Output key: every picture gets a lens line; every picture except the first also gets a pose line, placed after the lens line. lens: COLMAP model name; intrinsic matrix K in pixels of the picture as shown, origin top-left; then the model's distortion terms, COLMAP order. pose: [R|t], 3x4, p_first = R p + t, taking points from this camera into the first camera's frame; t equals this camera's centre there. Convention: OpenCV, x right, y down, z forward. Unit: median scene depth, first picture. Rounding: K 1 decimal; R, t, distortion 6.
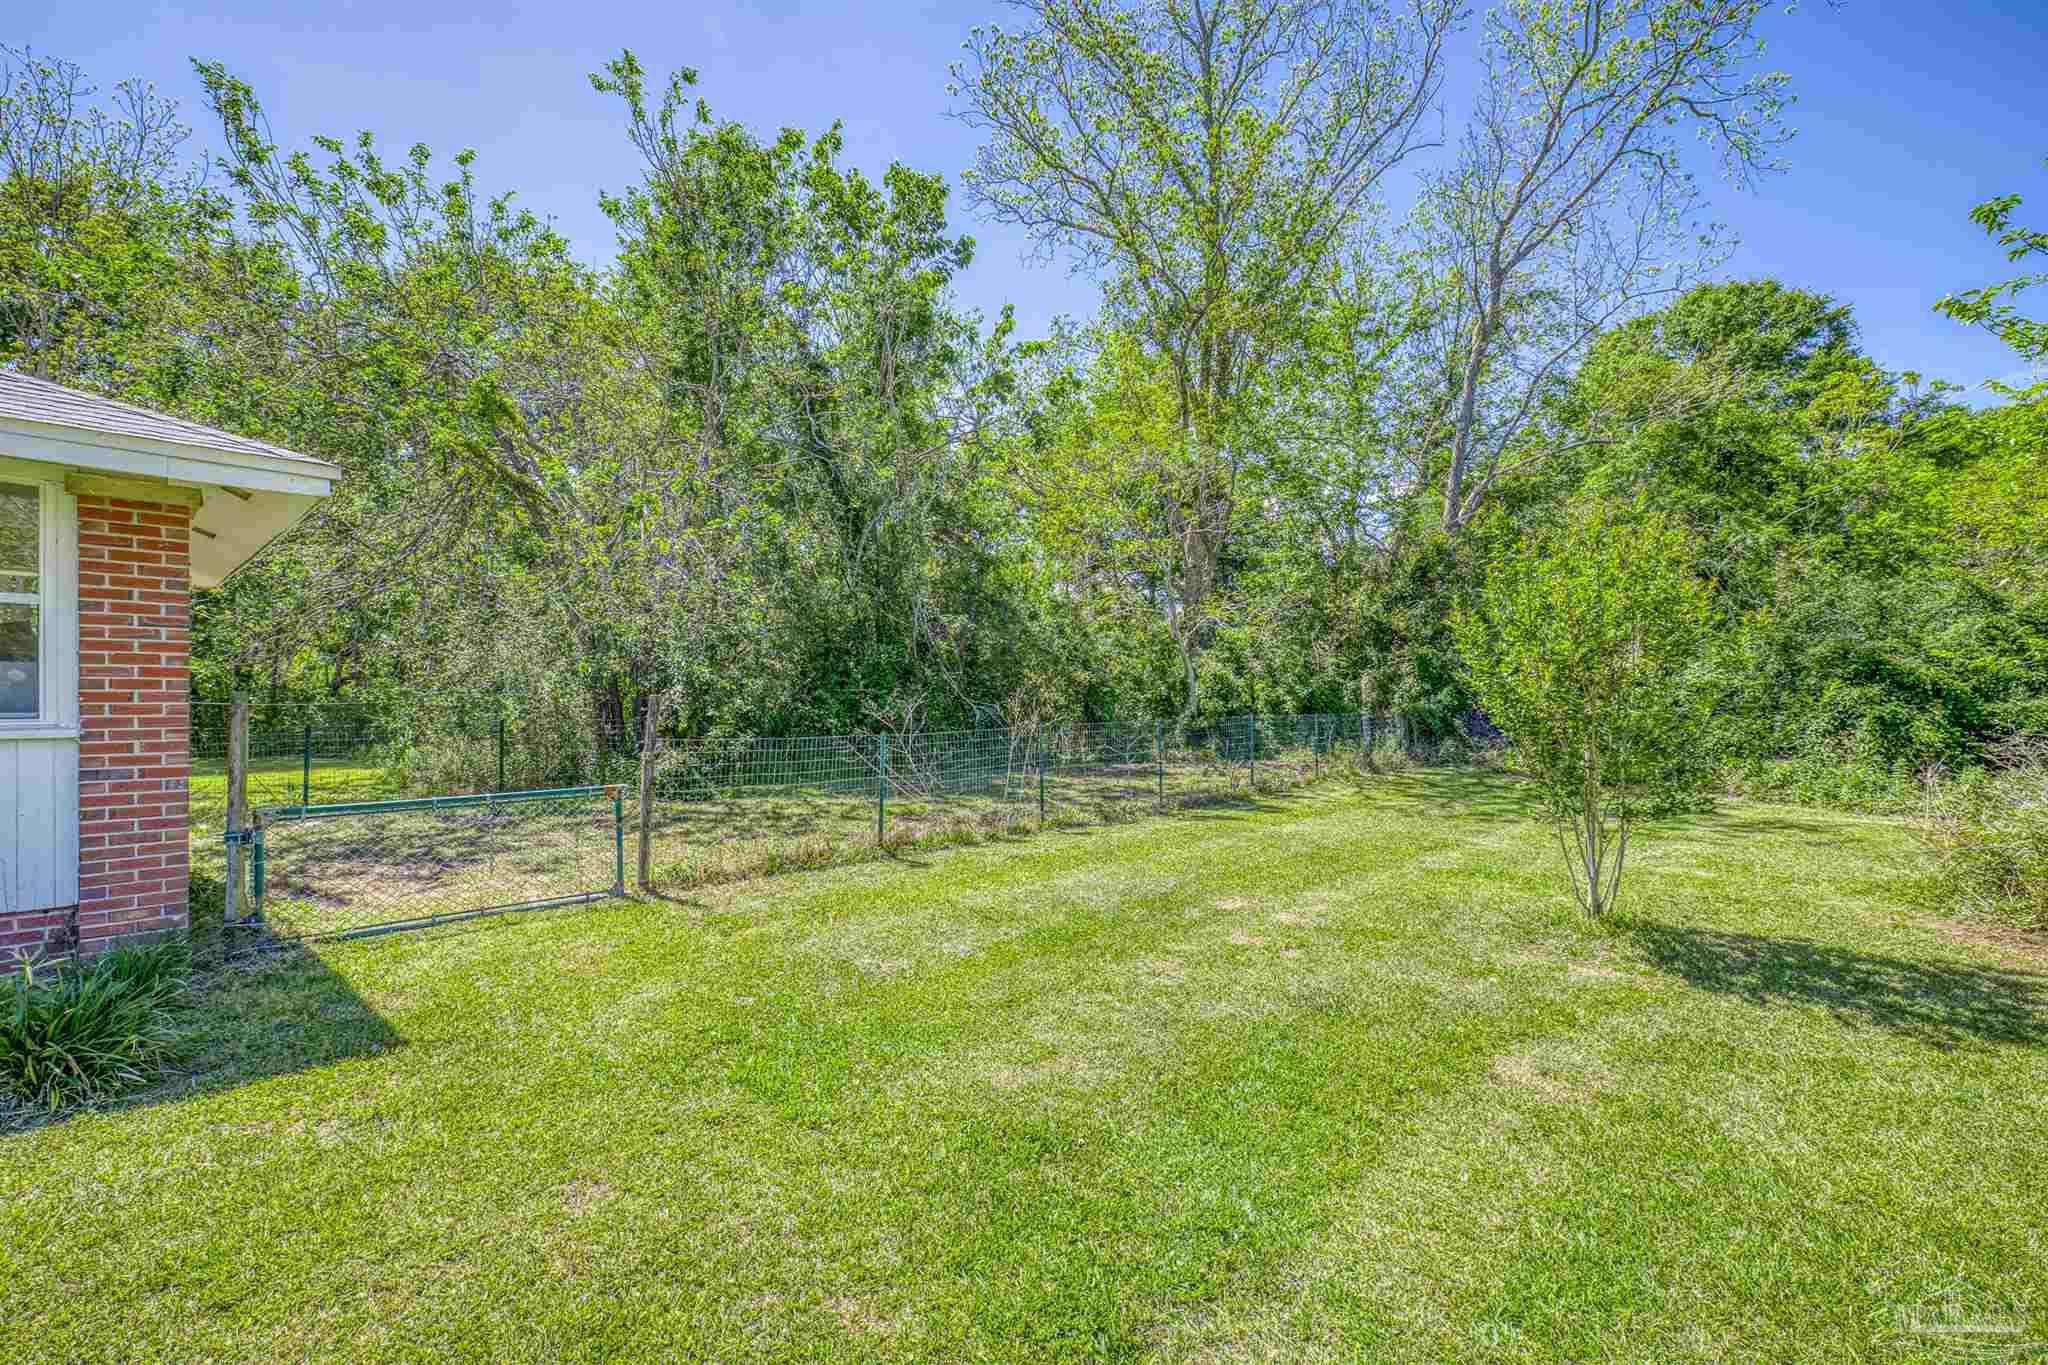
lens RADIAL K [[881.2, 0, 1024.0], [0, 881.2, 682.5], [0, 0, 1]] dist [-0.001461, 0.000072]
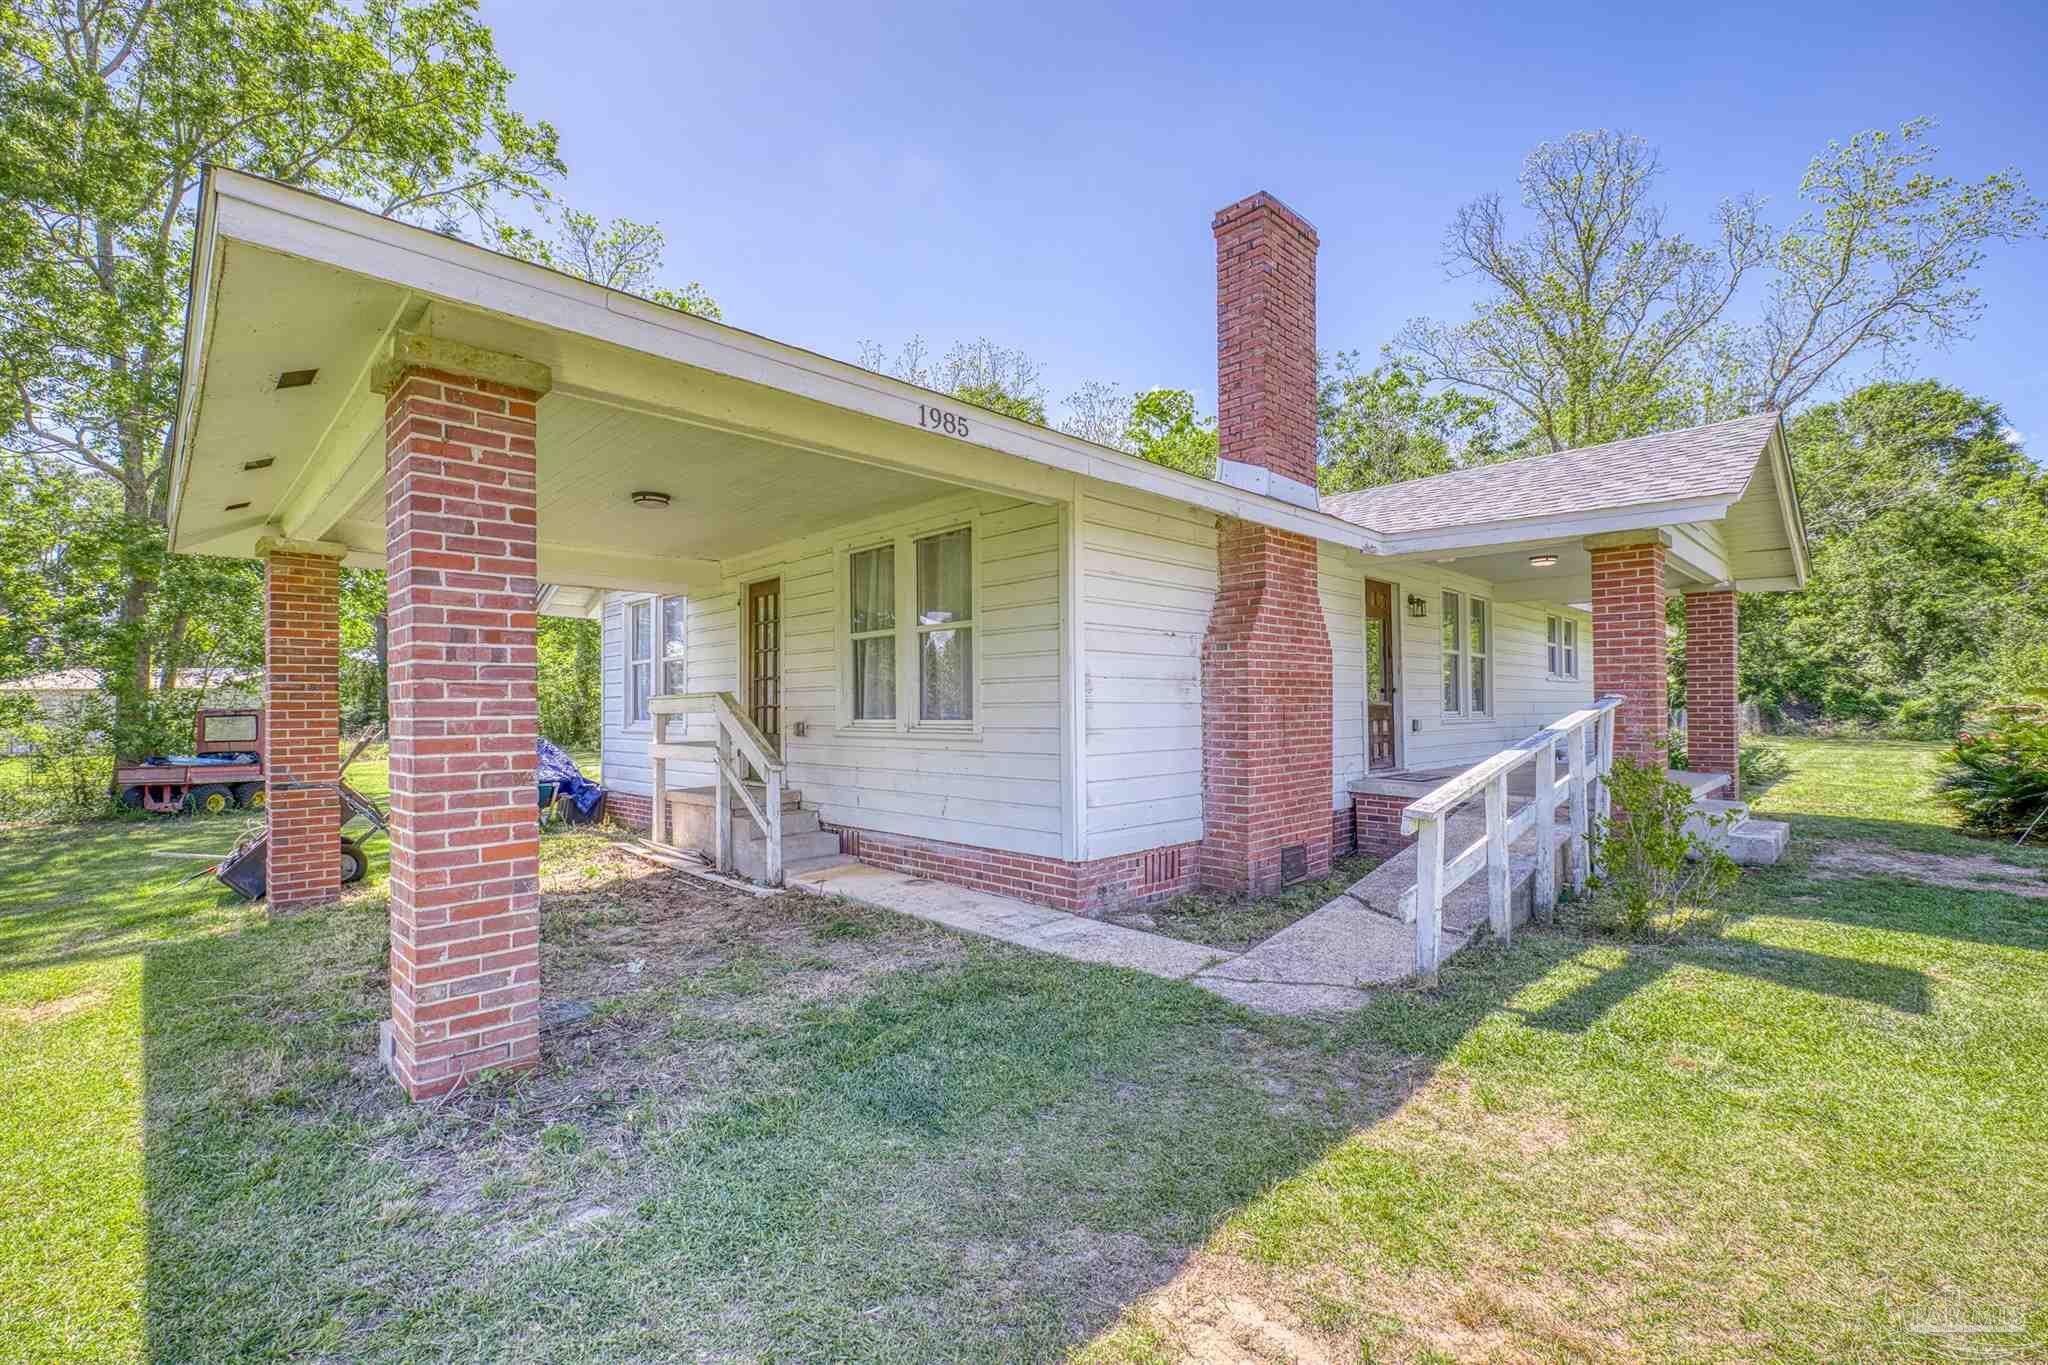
lens RADIAL K [[879.3, 0, 1015.8], [0, 879.3, 694.9], [0, 0, 1]] dist [0.002408, 0.000435]
pose [[0.998987, -0.008623, -0.044168, -0.714973], [0.008781, 0.999956, 0.003383, -0.000847], [0.044137, -0.003768, 0.999018, -0.585766]]
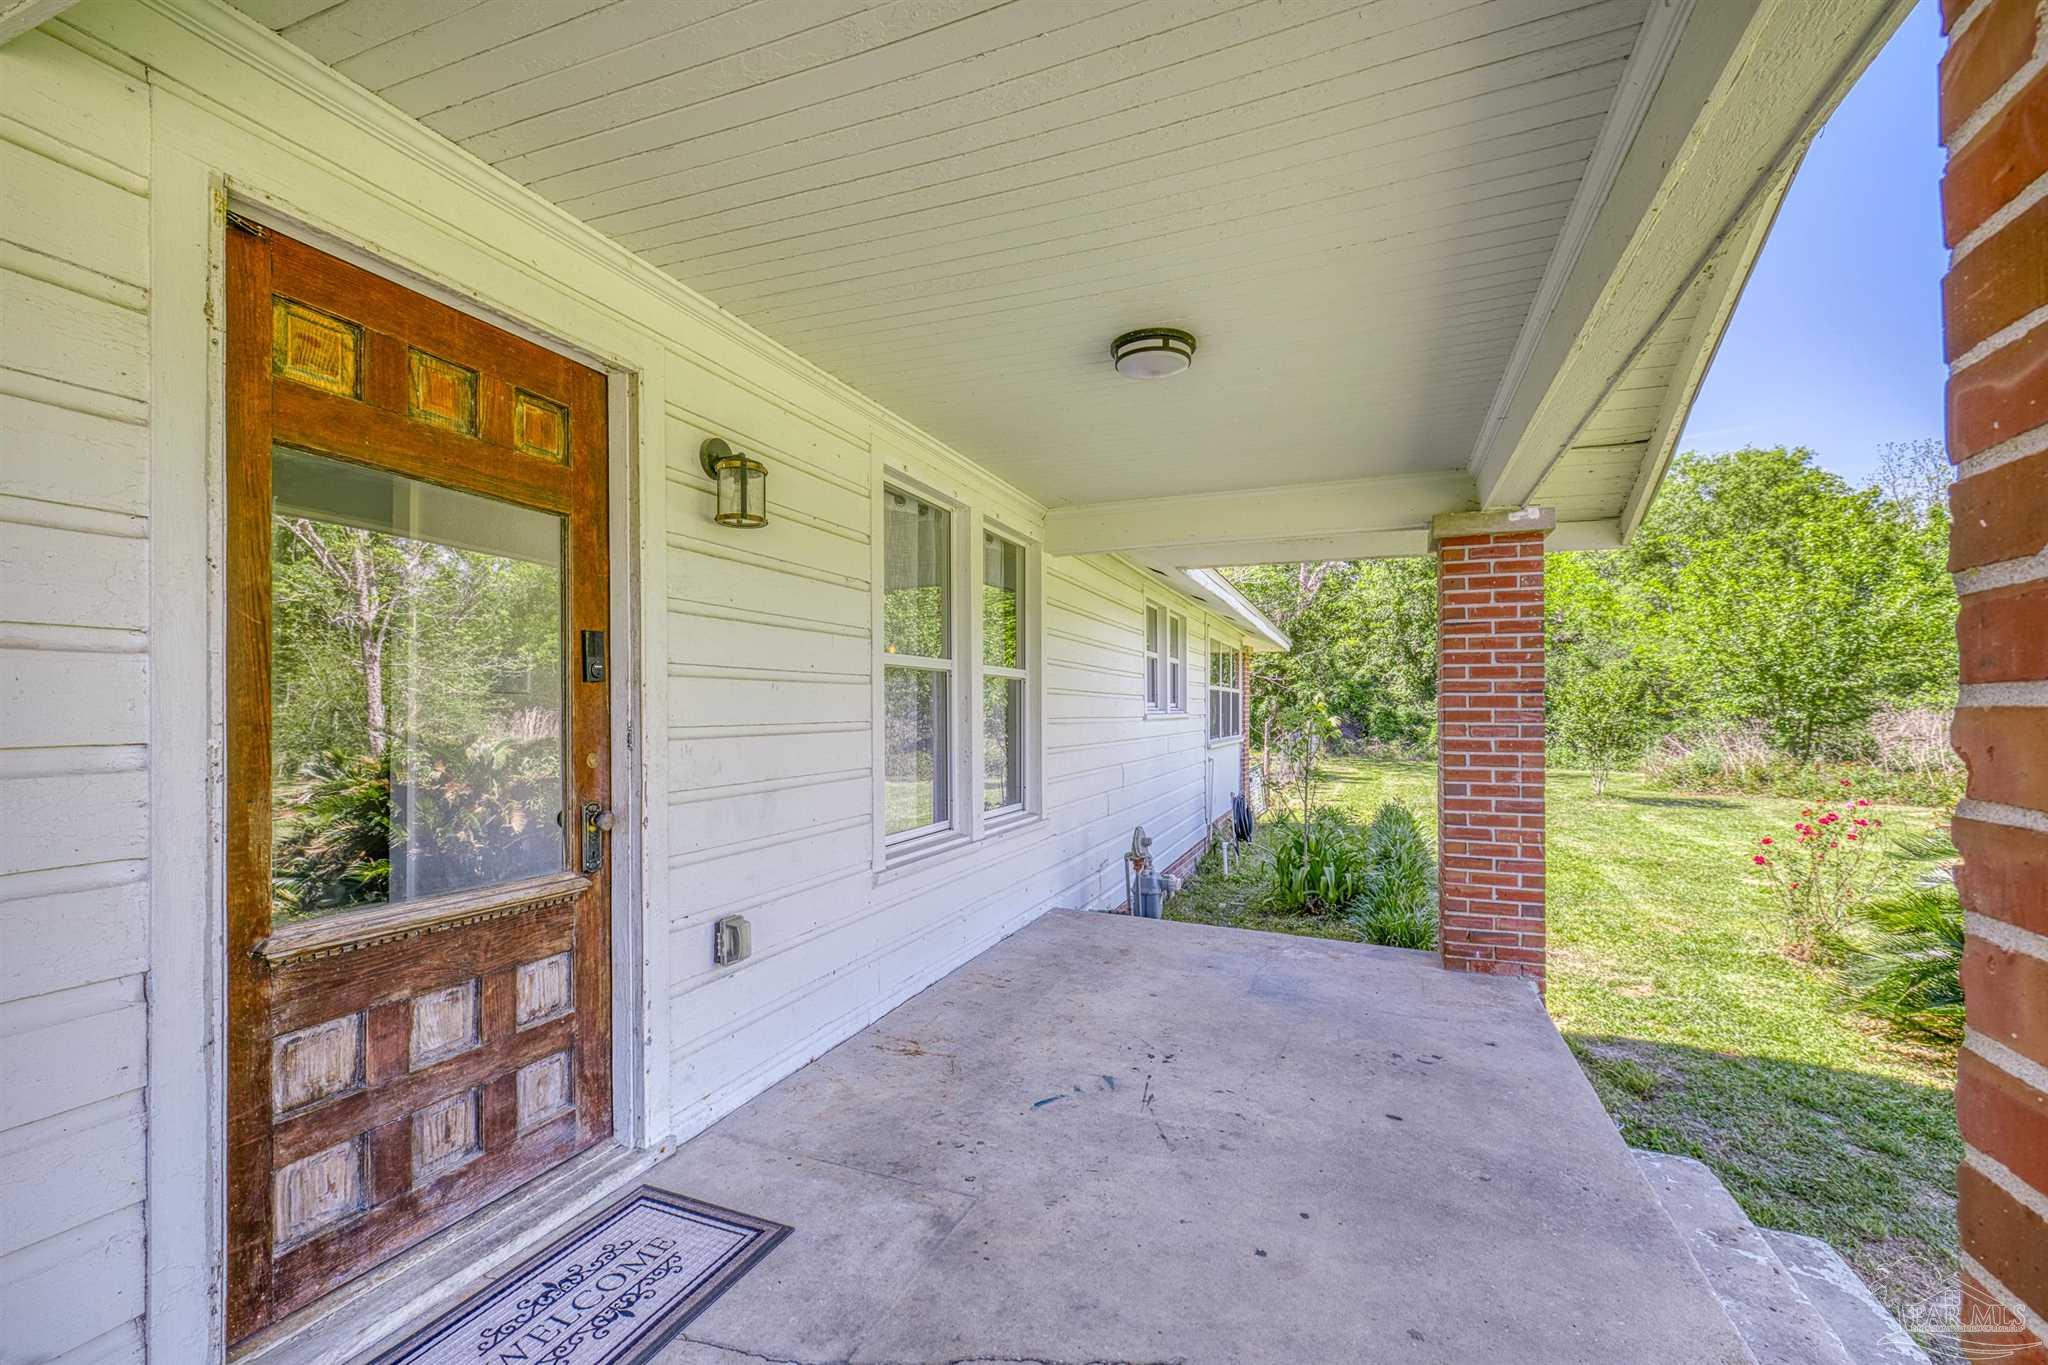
lens RADIAL K [[879.3, 0, 1015.8], [0, 879.3, 694.9], [0, 0, 1]] dist [0.002408, 0.000435]
pose [[0.934589, 0.004063, 0.355706, -0.545780], [-0.004298, 0.999991, -0.000129, -0.014178], [-0.355704, -0.001408, 0.934598, -0.268008]]
